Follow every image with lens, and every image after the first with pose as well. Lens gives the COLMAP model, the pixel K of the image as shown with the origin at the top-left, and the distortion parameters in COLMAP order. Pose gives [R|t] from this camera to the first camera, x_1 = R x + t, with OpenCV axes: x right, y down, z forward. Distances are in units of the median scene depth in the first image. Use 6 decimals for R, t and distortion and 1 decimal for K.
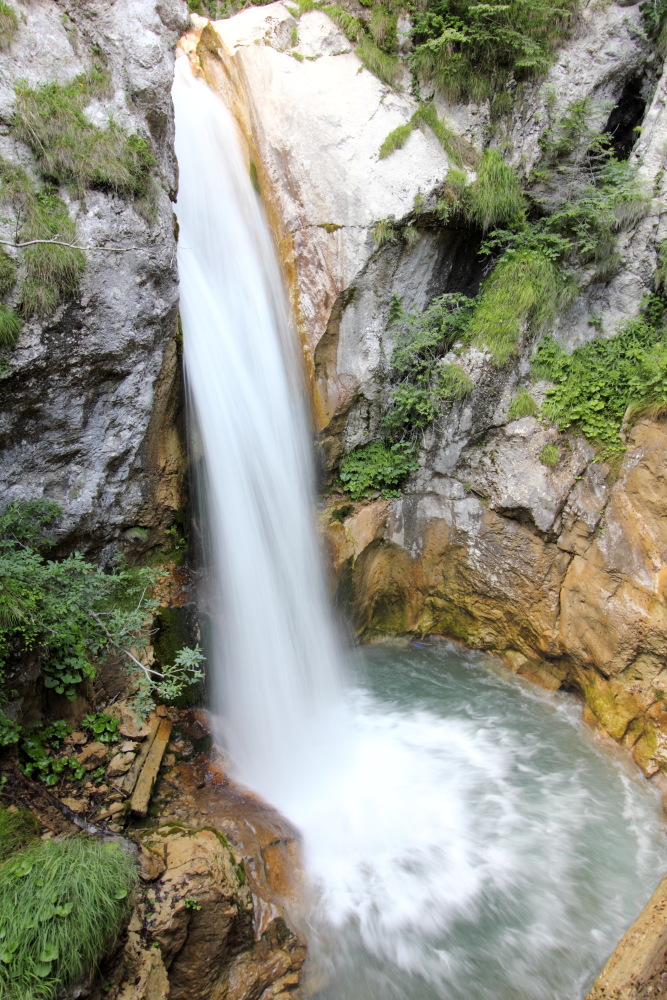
lens RADIAL K [[688.9, 0, 333.5], [0, 688.9, 500.0], [0, 0, 1]] dist [-0.000274, -0.000024]
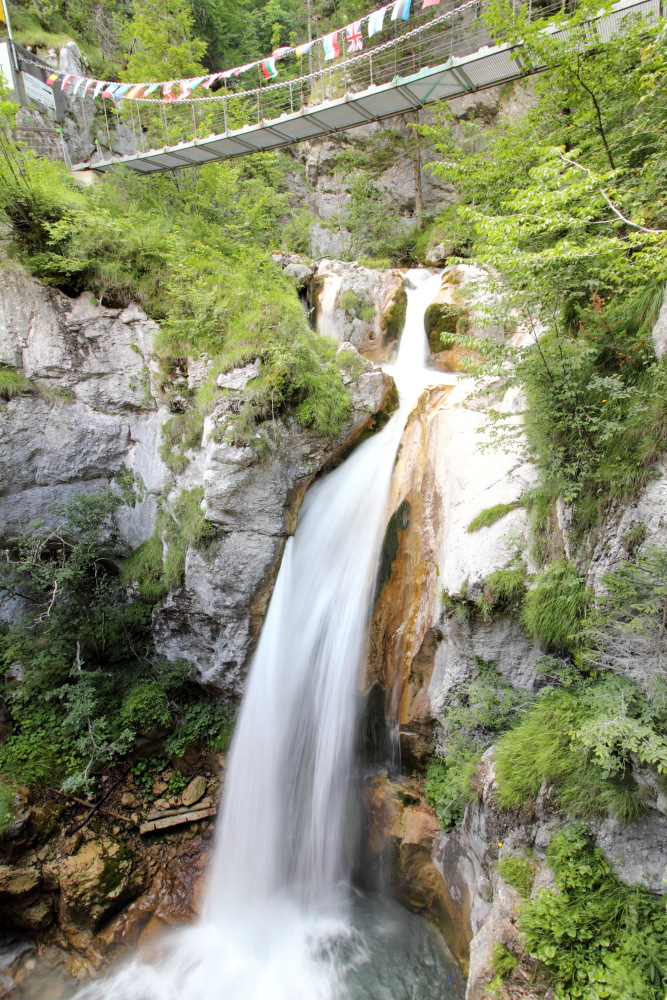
lens RADIAL K [[462.7, 0, 333.5], [0, 462.7, 500.0], [0, 0, 1]] dist [-0.005548, -0.010398]
pose [[0.301089, 0.248870, -0.920548, 0.603682], [-0.309744, 0.938524, 0.152420, -0.569618], [0.901889, 0.239242, 0.359665, 0.562532]]
